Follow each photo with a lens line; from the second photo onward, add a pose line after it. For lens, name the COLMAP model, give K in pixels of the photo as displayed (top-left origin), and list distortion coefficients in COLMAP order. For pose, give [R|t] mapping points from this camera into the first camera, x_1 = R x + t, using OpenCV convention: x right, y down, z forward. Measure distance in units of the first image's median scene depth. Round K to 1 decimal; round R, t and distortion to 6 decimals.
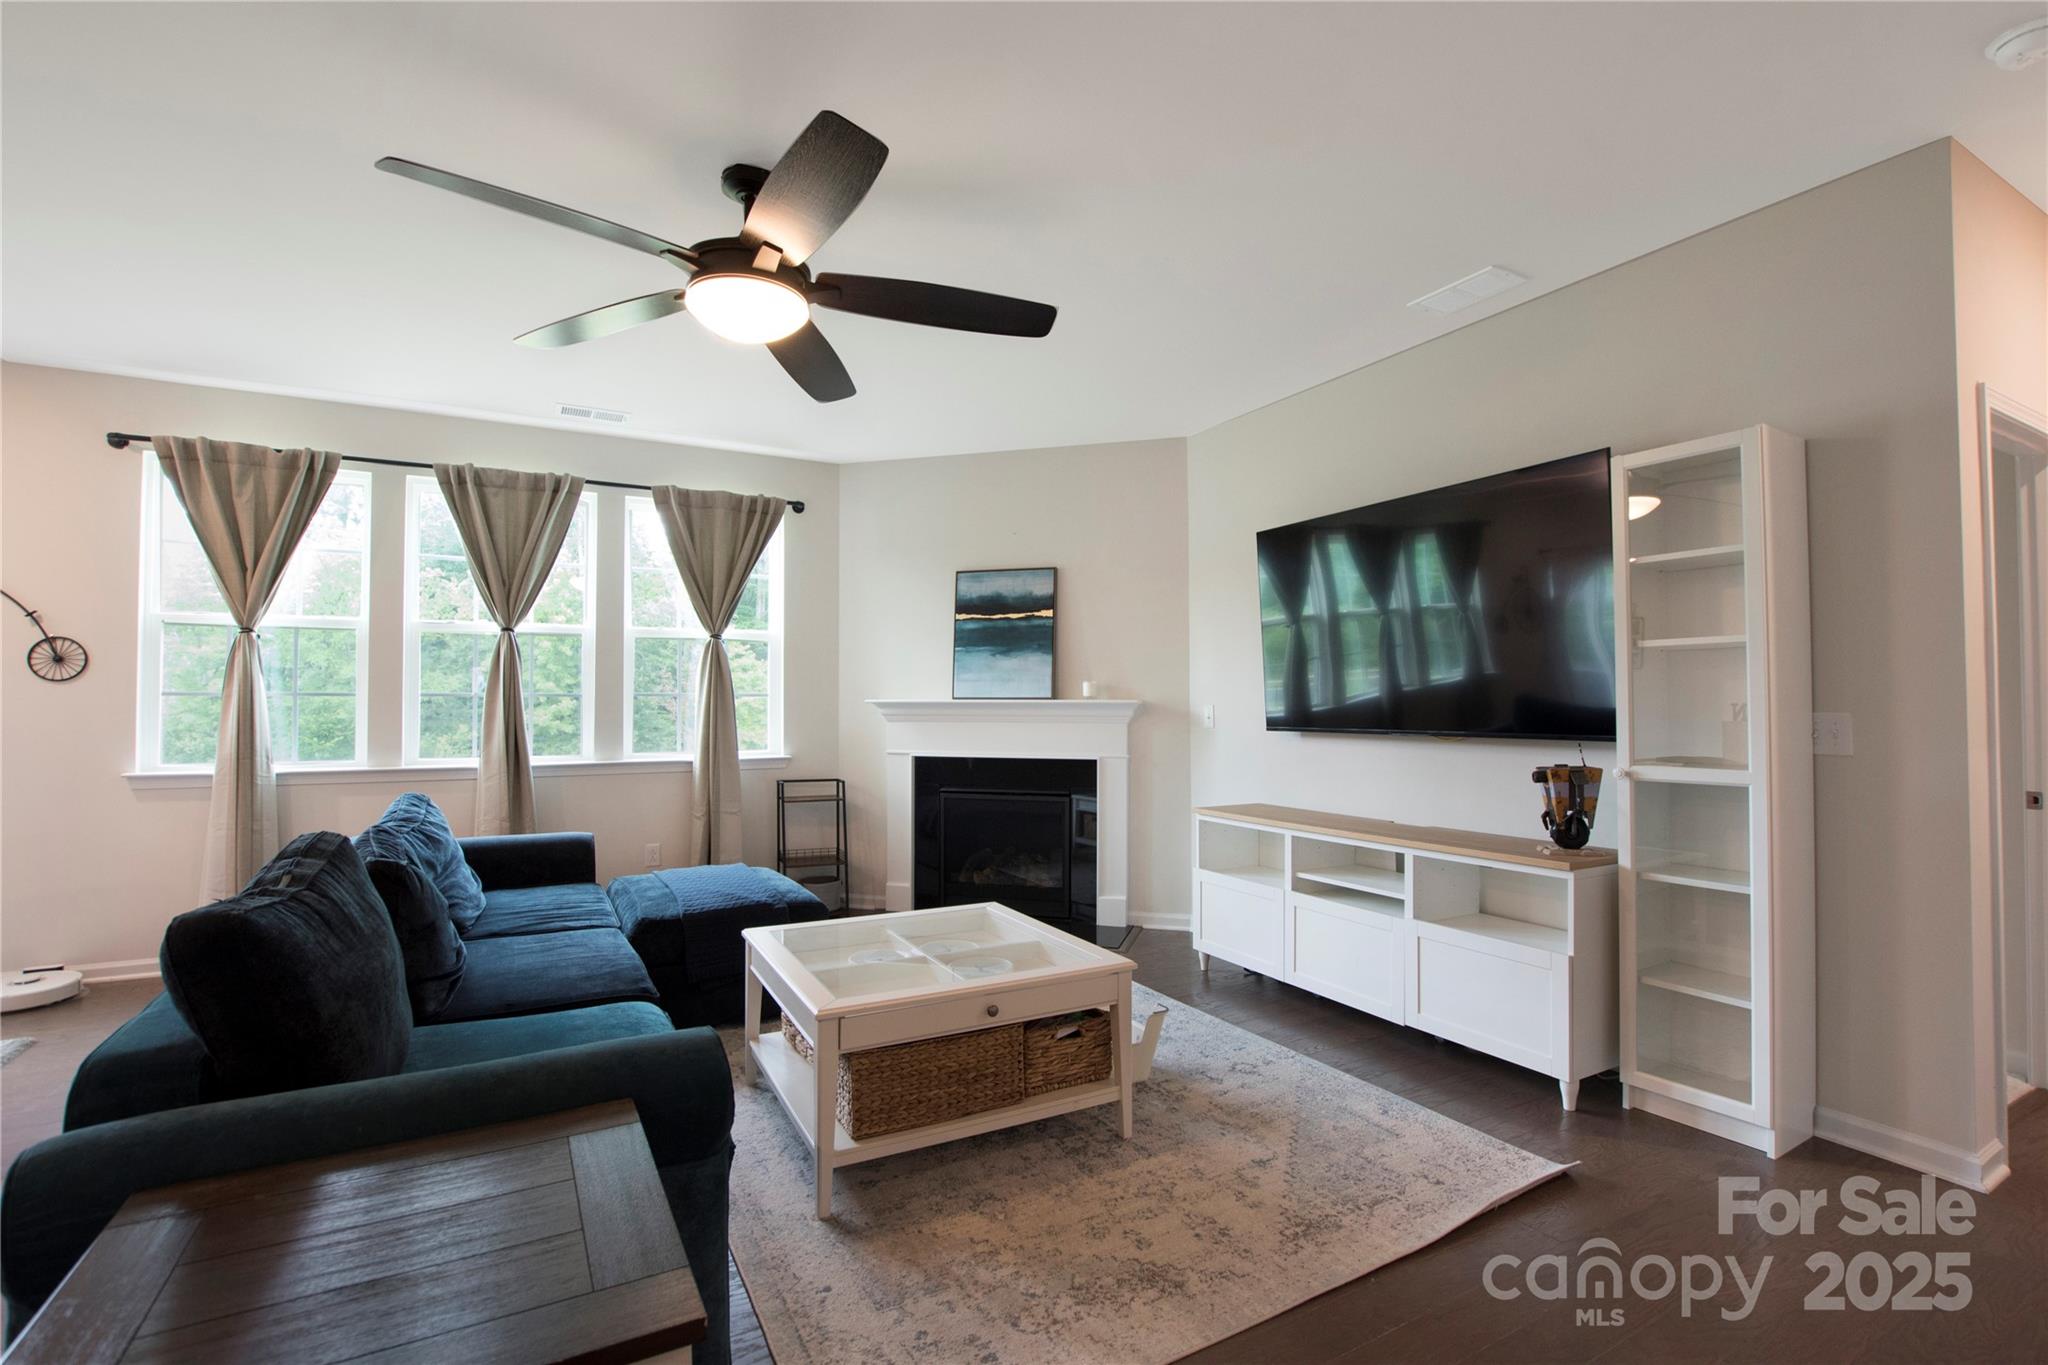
lens RADIAL K [[936.1, 0, 1024.0], [0, 936.1, 682.5], [0, 0, 1]] dist [-0.017255, 0.000103]
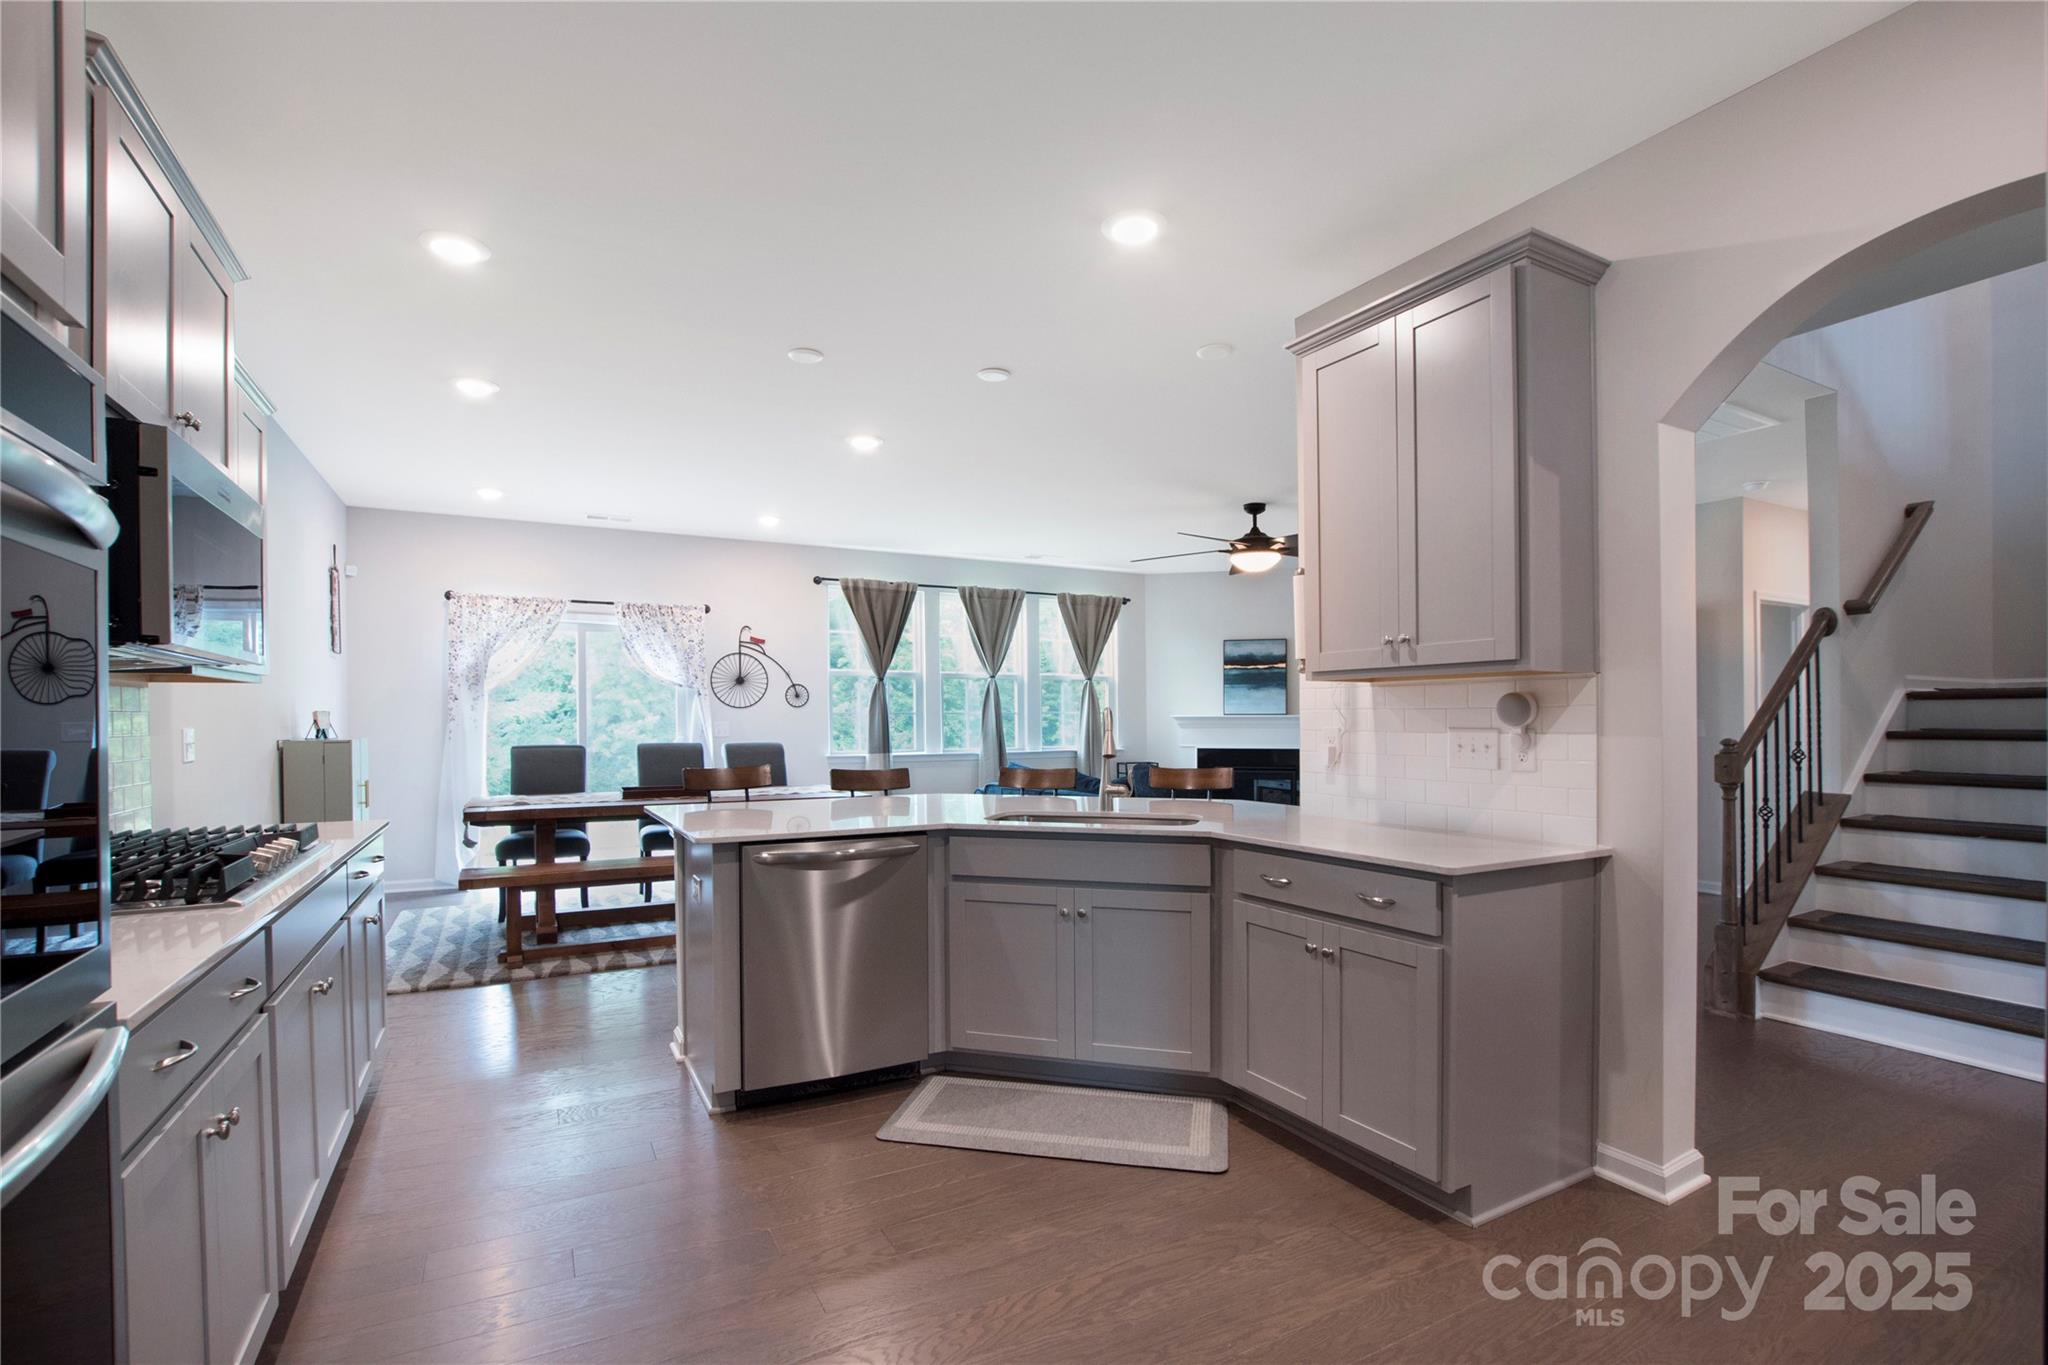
lens RADIAL K [[934.2, 0, 1013.5], [0, 934.2, 718.6], [0, 0, 1]] dist [-0.024646, 0.000228]
pose [[0.999746, -0.001981, -0.022469, -0.438161], [0.002493, 0.999738, 0.022750, -0.016271], [0.022418, -0.022800, 0.999489, -0.745438]]
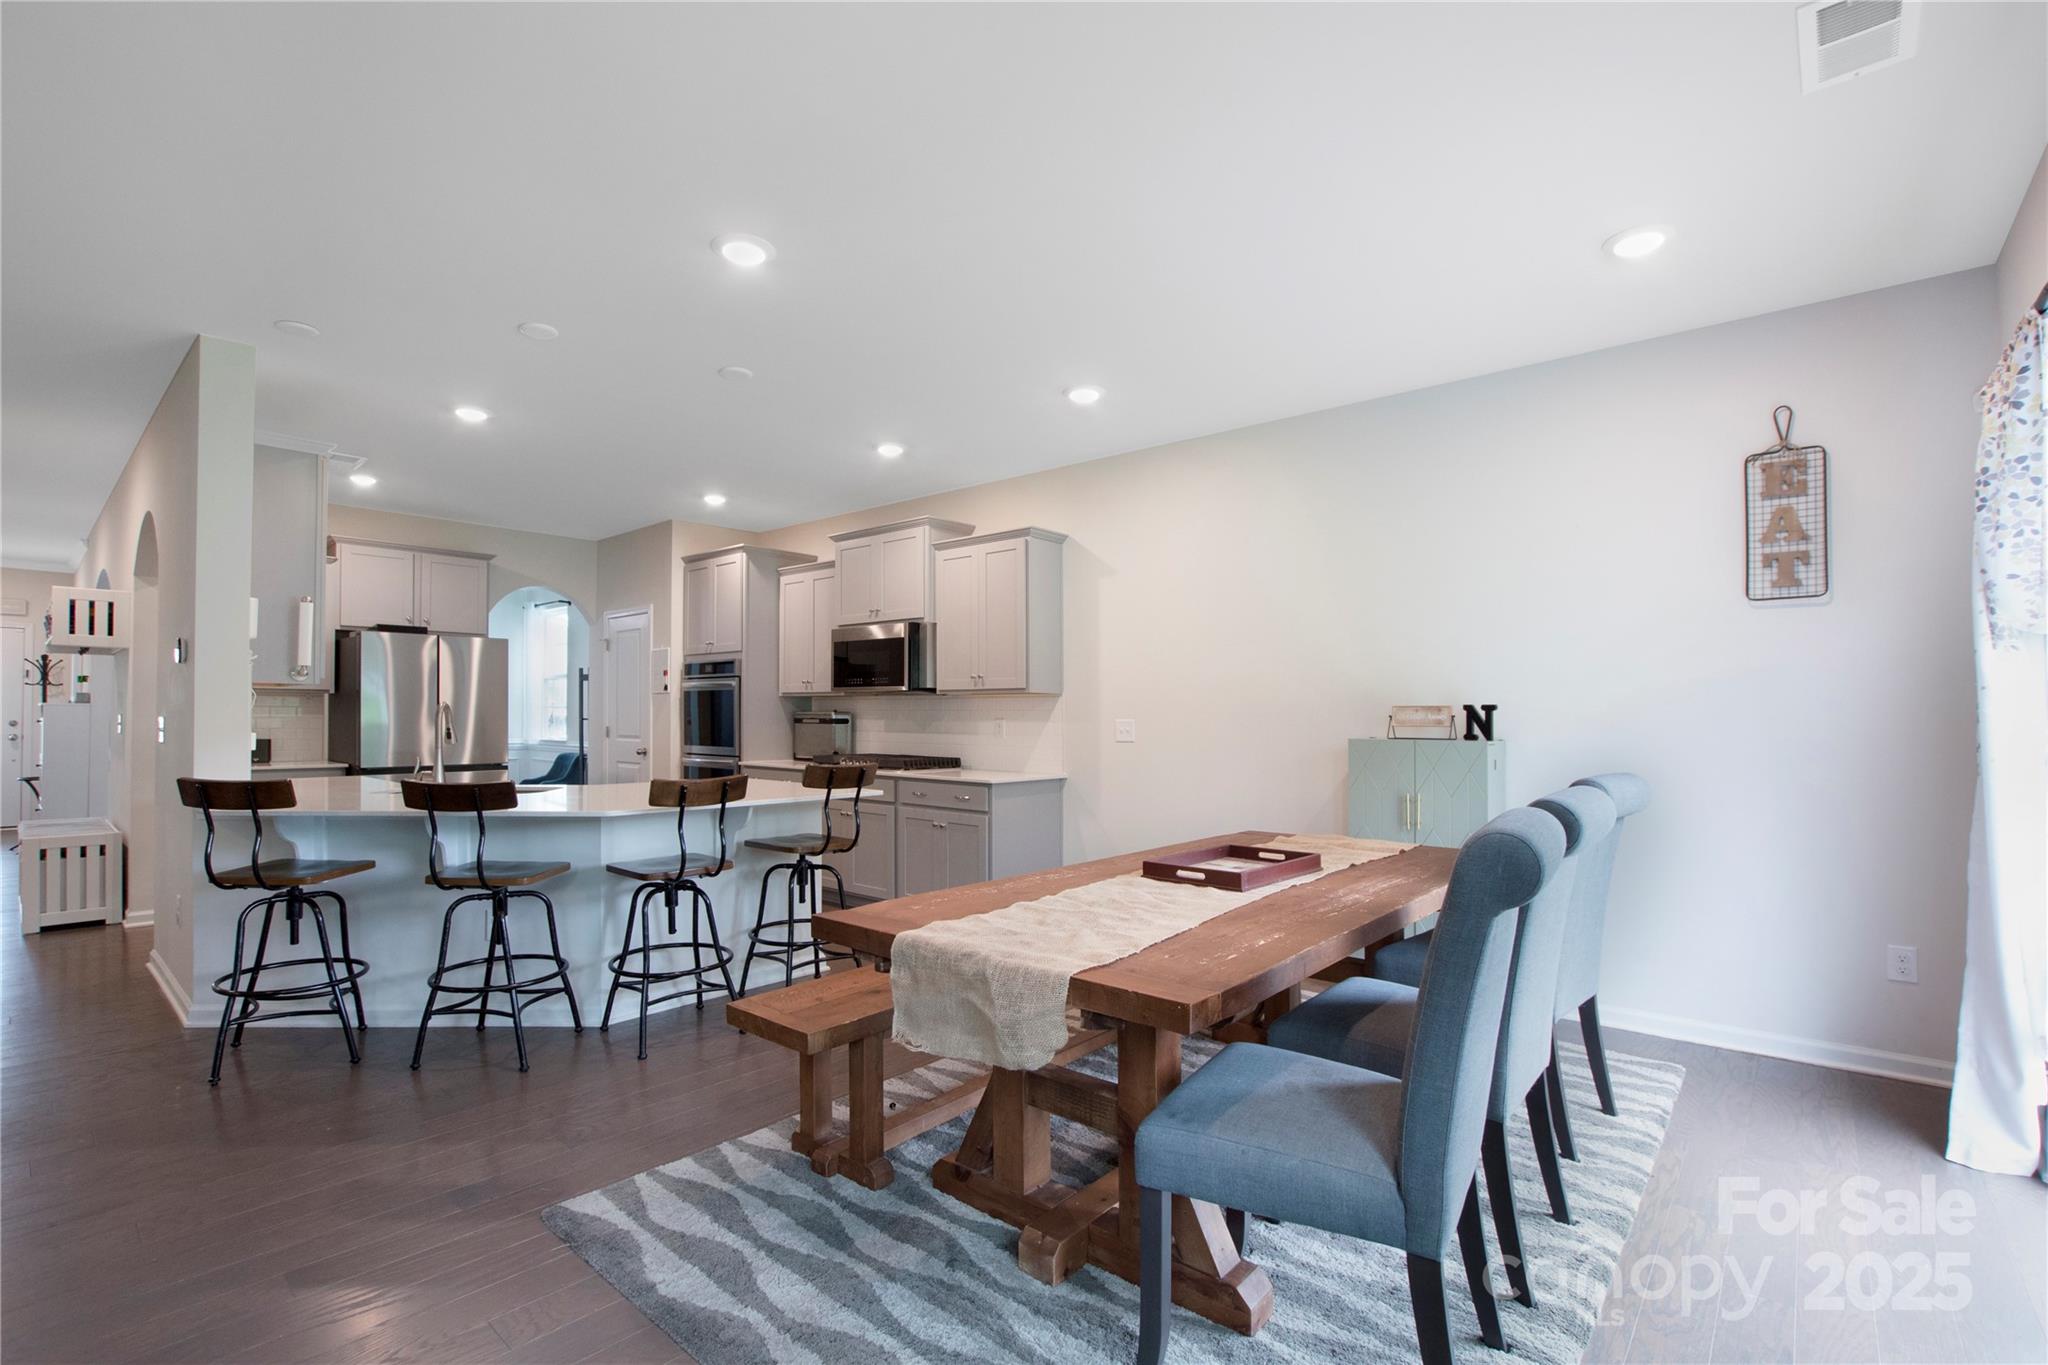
lens RADIAL K [[934.2, 0, 1013.5], [0, 934.2, 718.6], [0, 0, 1]] dist [-0.024646, 0.000228]
pose [[-0.927855, -0.002968, -0.372931, -0.575648], [0.004182, 0.999823, -0.018361, 0.020237], [0.372919, -0.018596, -0.927678, 0.810896]]
